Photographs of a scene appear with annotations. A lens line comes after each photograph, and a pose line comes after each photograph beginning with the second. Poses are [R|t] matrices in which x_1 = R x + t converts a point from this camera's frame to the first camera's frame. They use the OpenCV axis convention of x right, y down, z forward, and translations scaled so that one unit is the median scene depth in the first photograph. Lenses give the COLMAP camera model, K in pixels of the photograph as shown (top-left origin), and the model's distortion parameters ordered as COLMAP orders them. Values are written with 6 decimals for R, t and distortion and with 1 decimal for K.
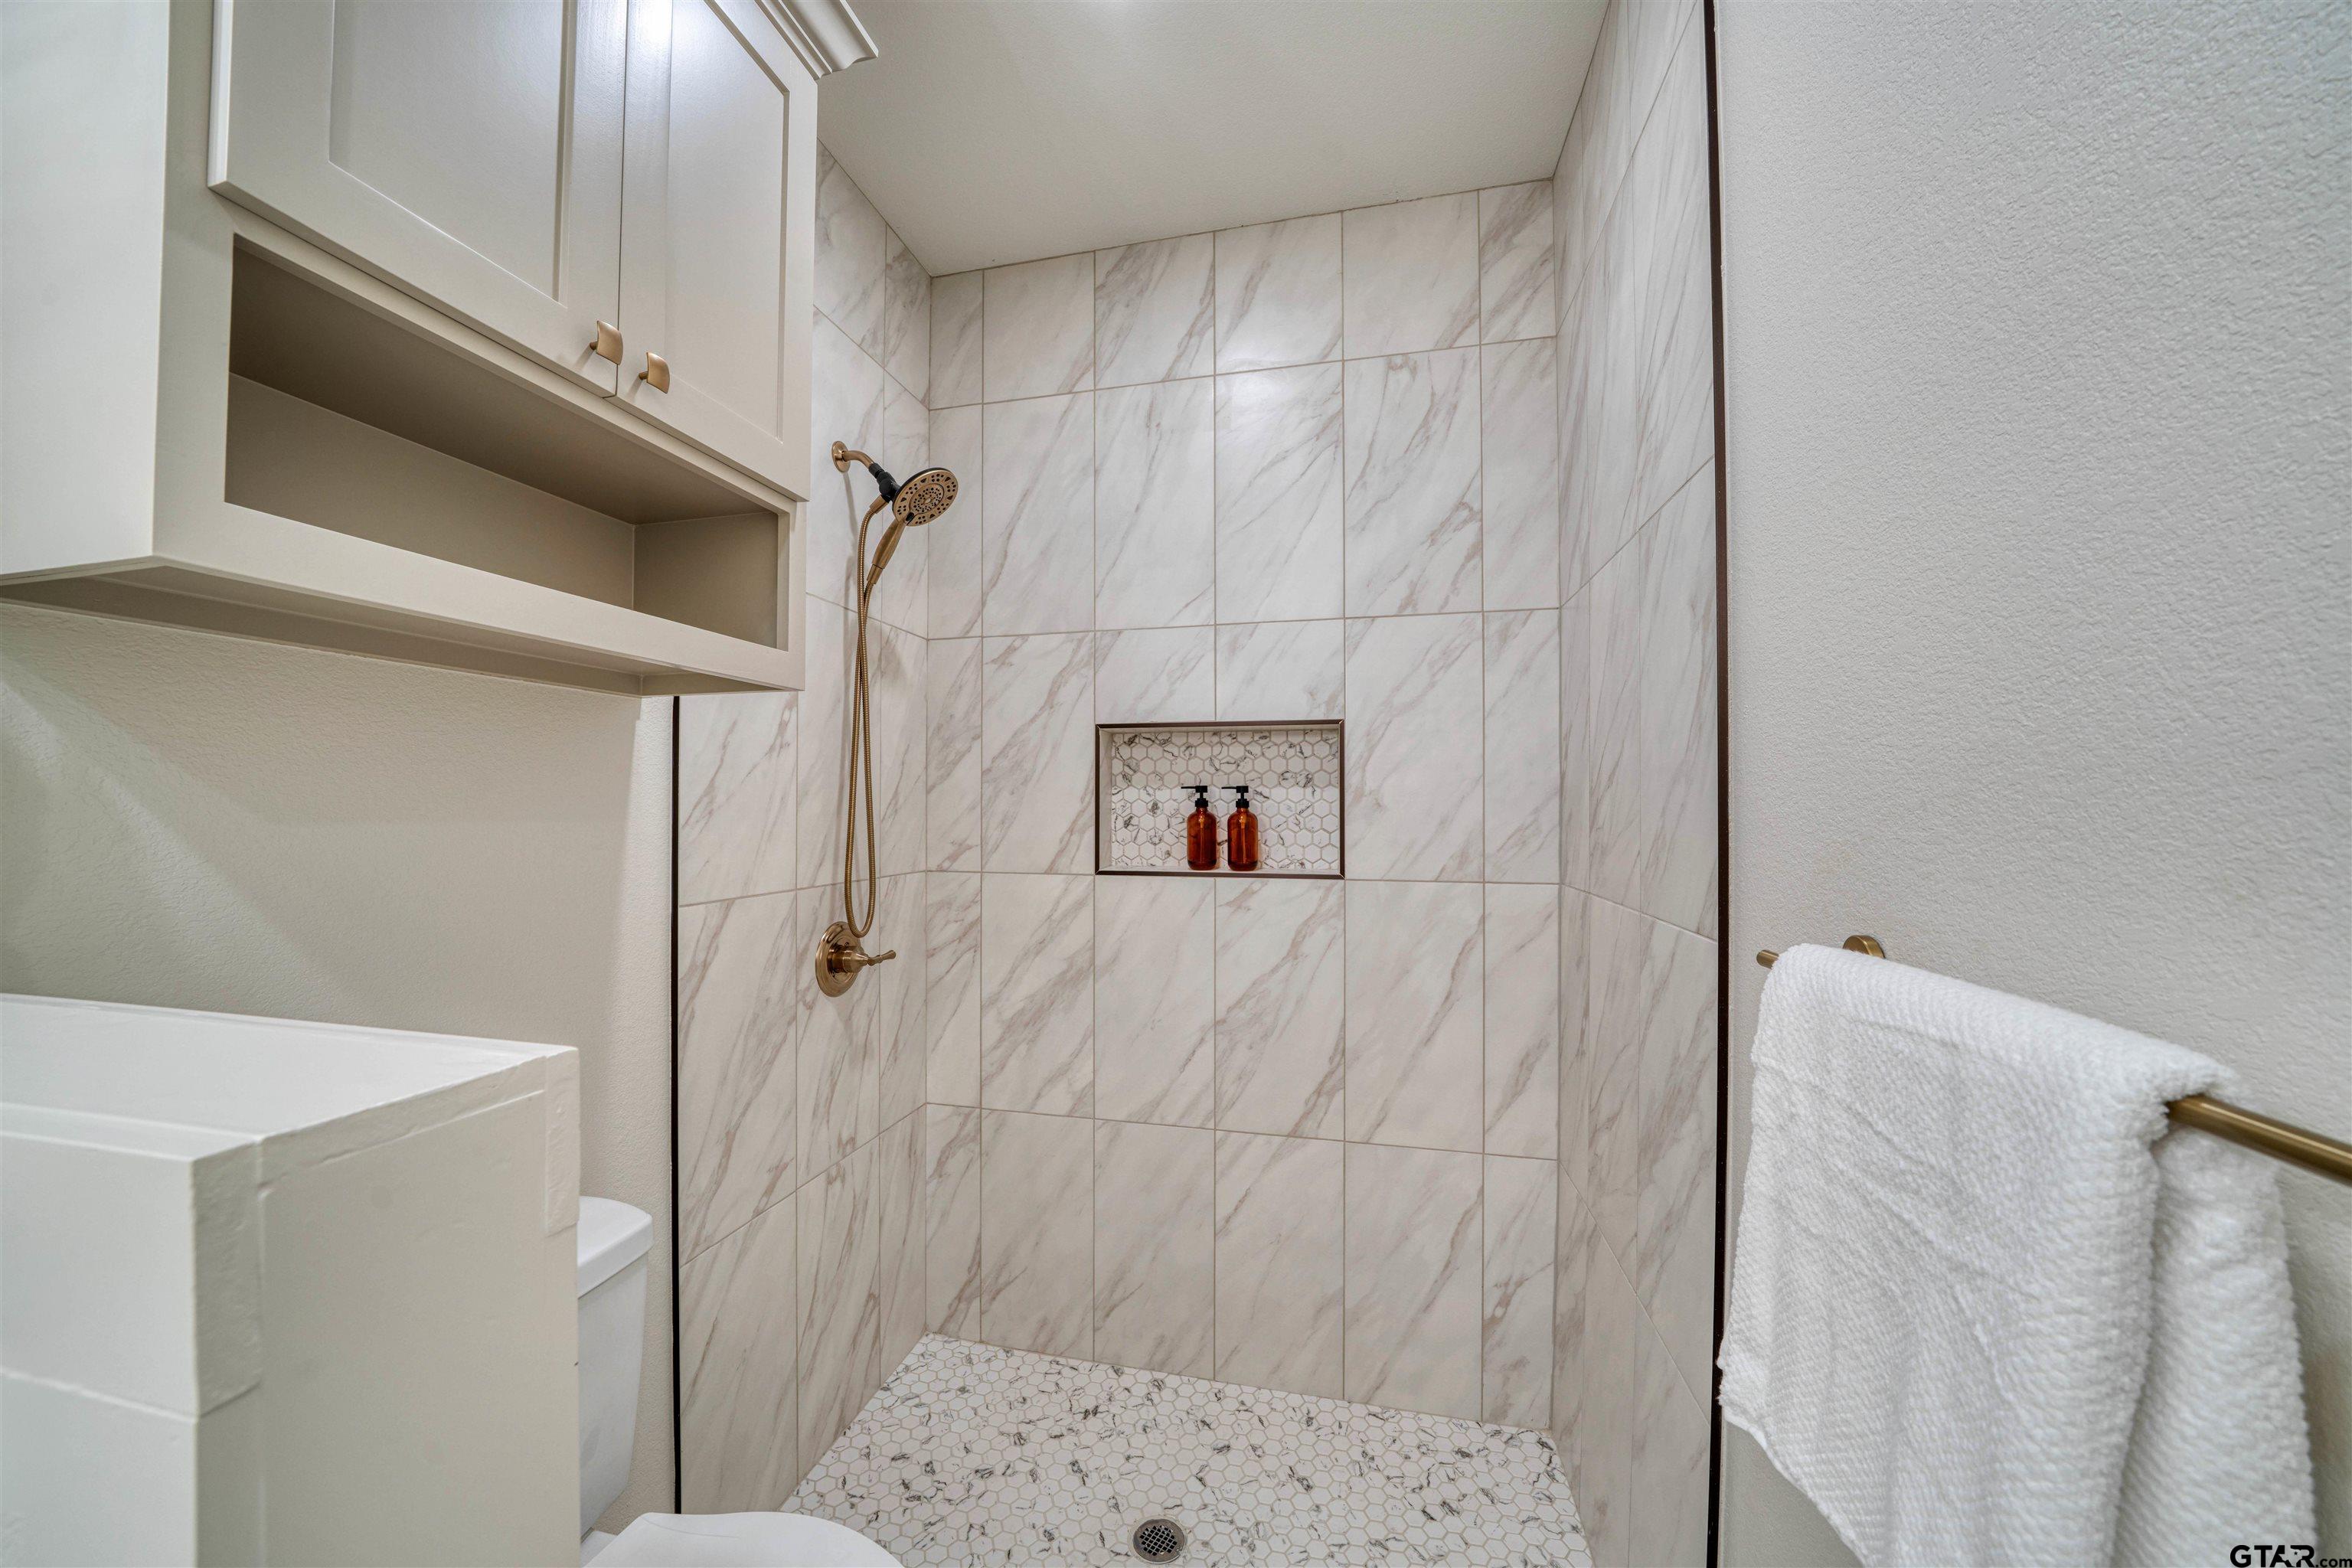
lens RADIAL K [[840.8, 0, 1154.3], [0, 840.8, 800.8], [0, 0, 1]] dist [-0.021835, 0.000098]
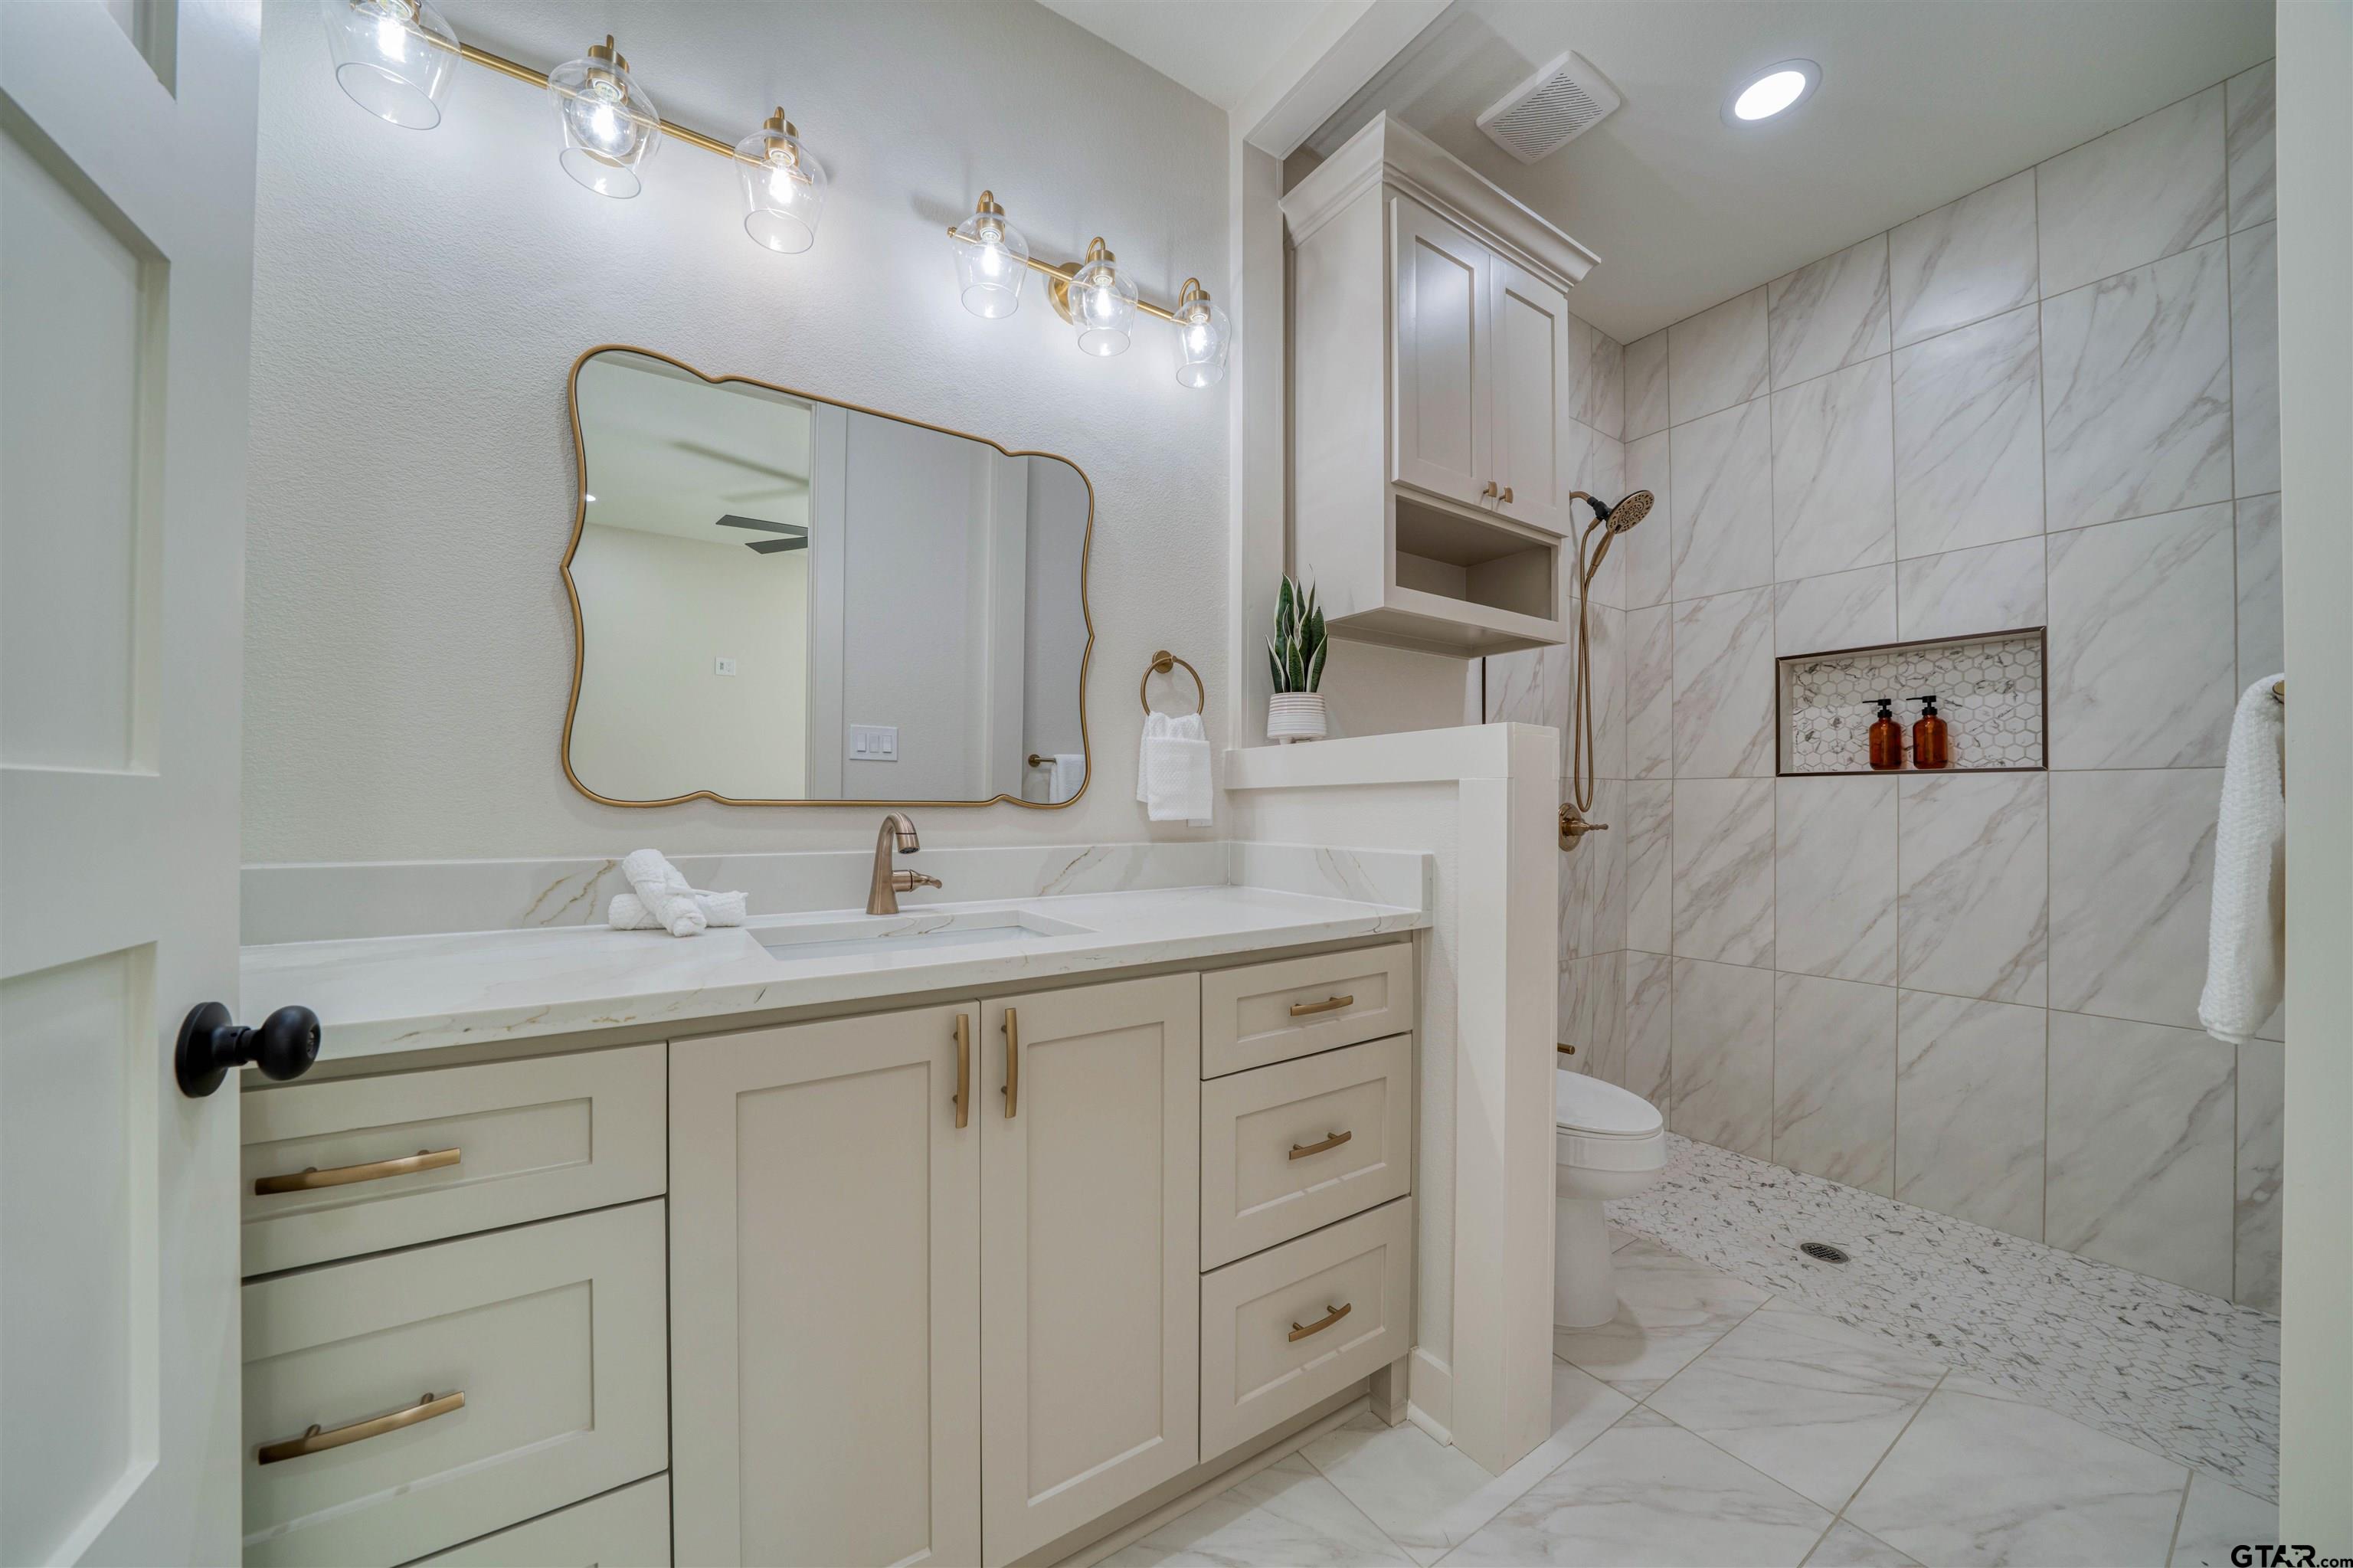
lens RADIAL K [[825.2, 0, 1158.5], [0, 825.2, 799.2], [0, 0, 1]] dist [-0.029336, 0.003617]
pose [[0.735568, -0.002631, -0.677446, 0.076958], [0.002044, 0.999997, -0.001665, 0.126997], [0.677448, -0.000160, 0.735571, -0.547482]]
